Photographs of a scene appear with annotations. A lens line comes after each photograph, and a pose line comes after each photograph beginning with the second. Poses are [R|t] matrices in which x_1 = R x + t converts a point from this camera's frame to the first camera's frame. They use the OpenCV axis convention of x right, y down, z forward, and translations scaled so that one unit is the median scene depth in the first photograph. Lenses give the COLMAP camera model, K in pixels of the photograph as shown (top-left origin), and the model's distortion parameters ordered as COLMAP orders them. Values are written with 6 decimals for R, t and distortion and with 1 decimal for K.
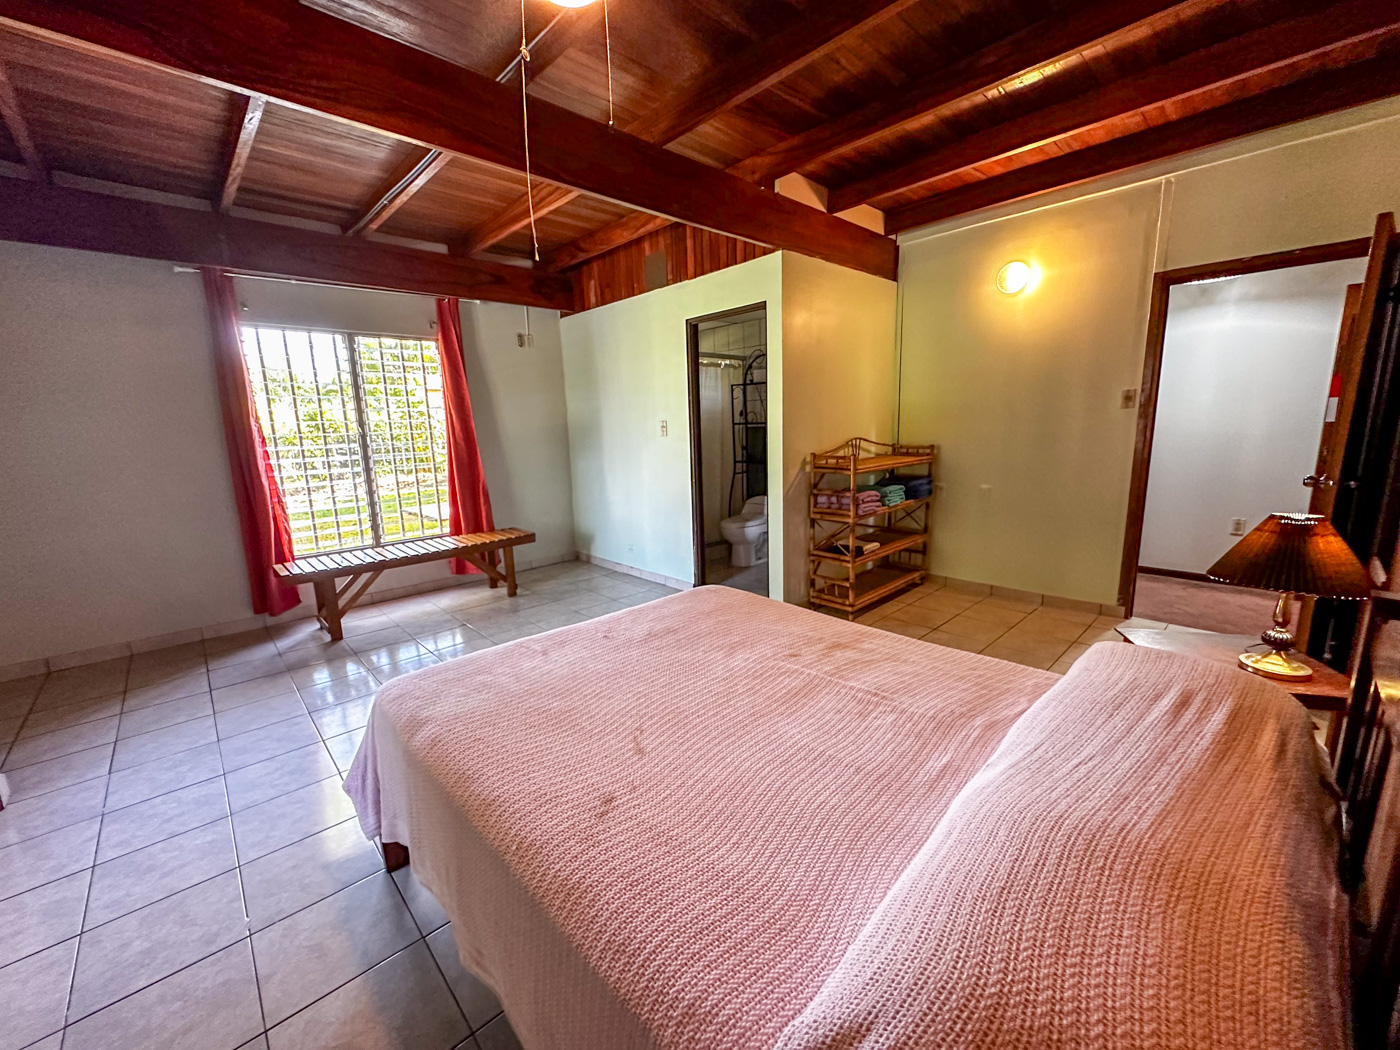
lens RADIAL K [[559.0, 0, 700.6], [0, 559.0, 528.4], [0, 0, 1]] dist [0.004189, -0.000002]
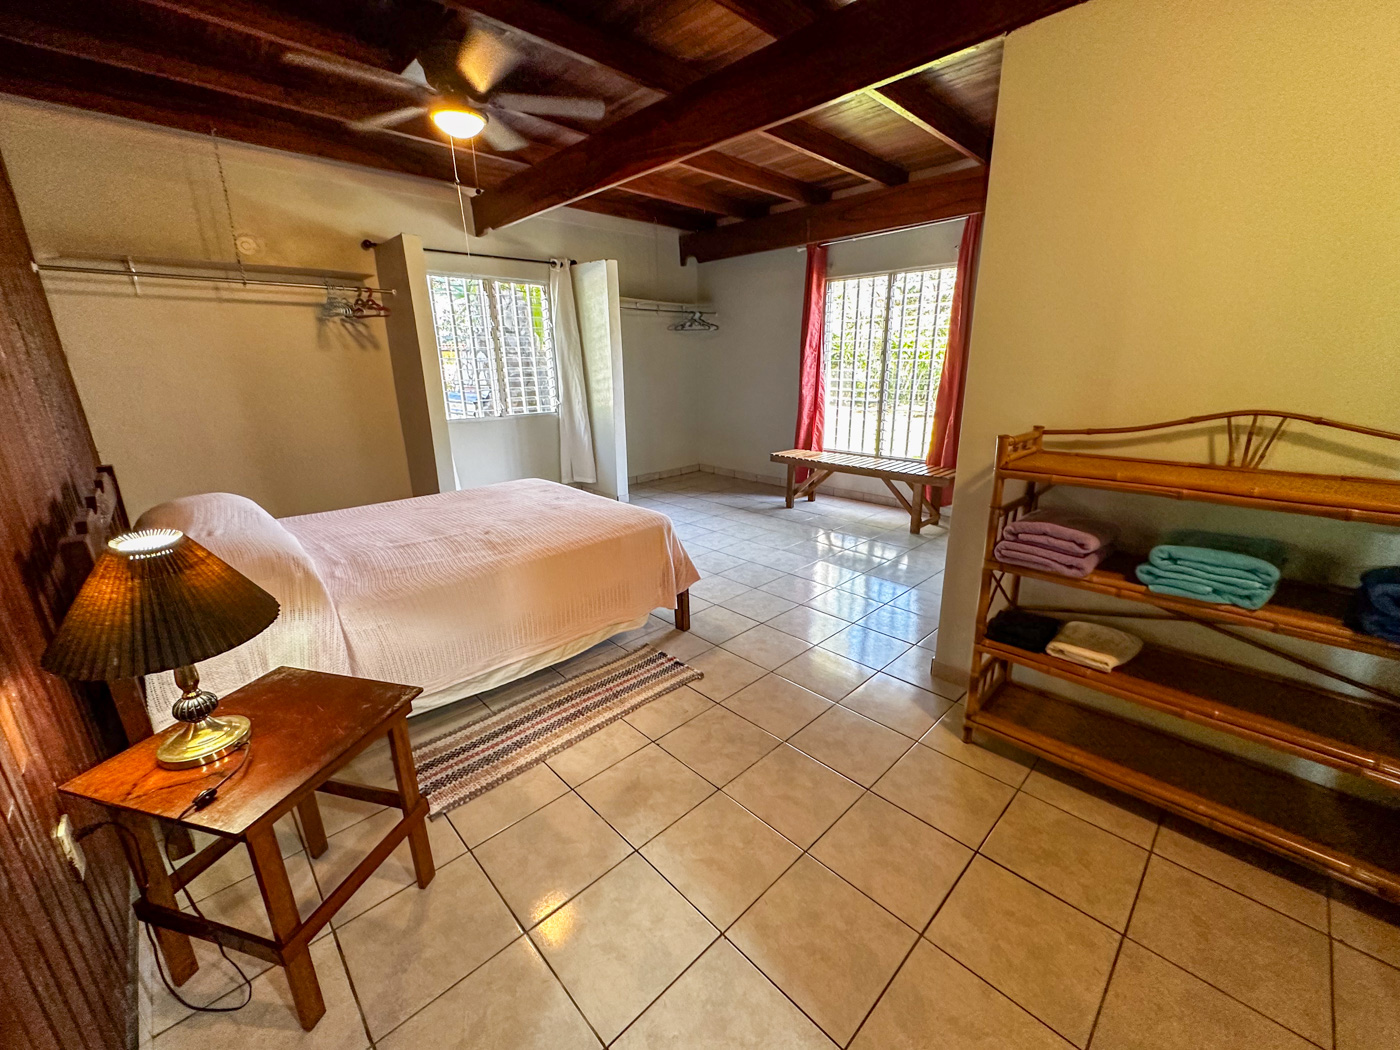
lens RADIAL K [[559.0, 0, 698.6], [0, 559.0, 526.3], [0, 0, 1]] dist [0.004189, -0.000002]
pose [[0.010083, 0.311048, -0.950341, 0.674716], [-0.176646, 0.935996, 0.304479, -0.141262], [0.984223, 0.164804, 0.064383, 0.635636]]
